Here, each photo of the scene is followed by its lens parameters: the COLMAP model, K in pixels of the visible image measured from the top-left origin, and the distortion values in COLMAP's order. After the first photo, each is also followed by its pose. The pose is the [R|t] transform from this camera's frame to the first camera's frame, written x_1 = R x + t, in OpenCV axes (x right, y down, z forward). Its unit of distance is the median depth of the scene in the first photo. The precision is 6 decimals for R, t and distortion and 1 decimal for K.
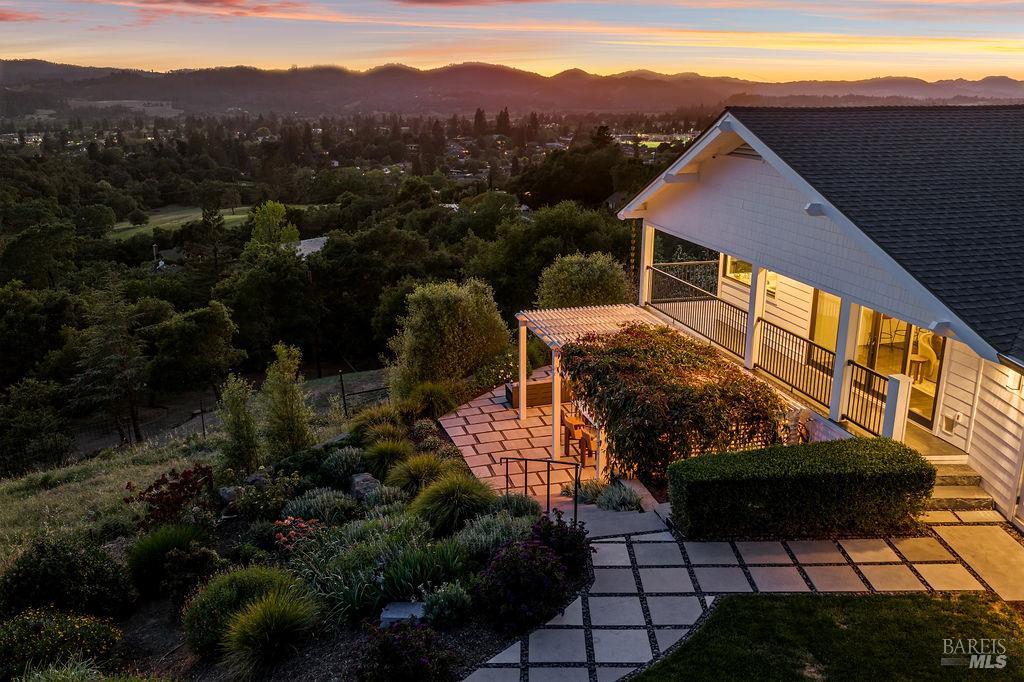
lens RADIAL K [[846.4, 0, 510.2], [0, 846.4, 346.0], [0, 0, 1]] dist [0.029211, -0.055157]
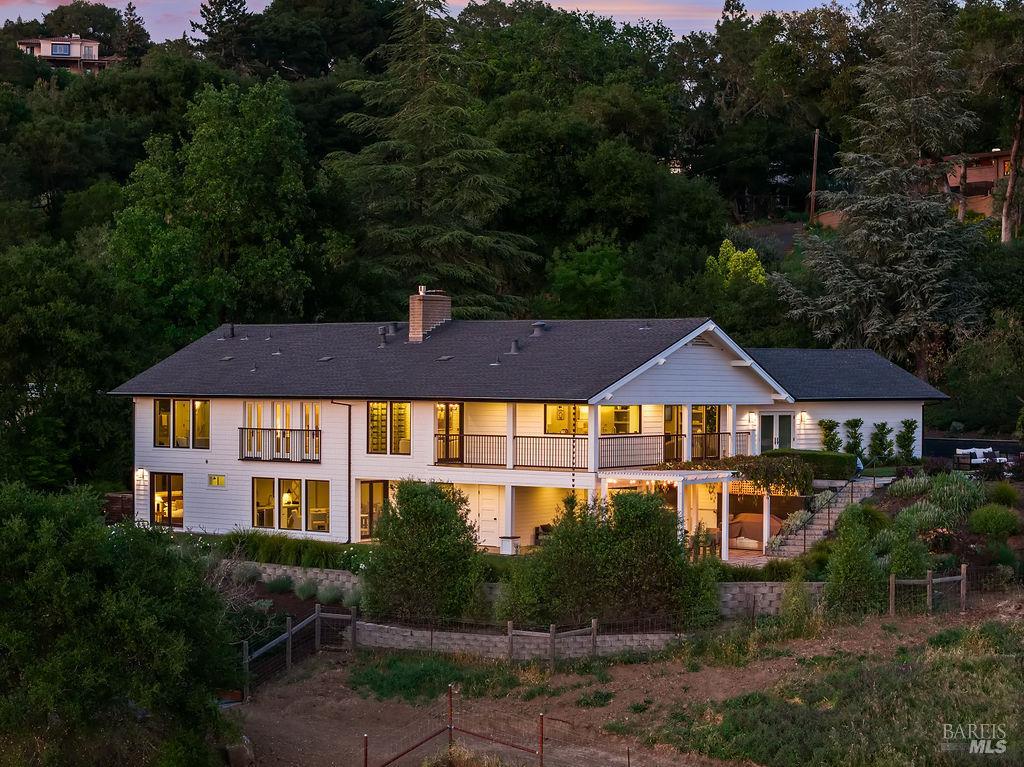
lens RADIAL K [[2046.0, 0, 512.0], [0, 2046.0, 383.5], [0, 0, 1]] dist [-0.188528, 0.555649]
pose [[-0.625902, -0.004514, 0.779889, -1.961351], [0.215528, 0.960039, 0.178530, -0.685247], [-0.749529, 0.279830, -0.599917, 2.682471]]
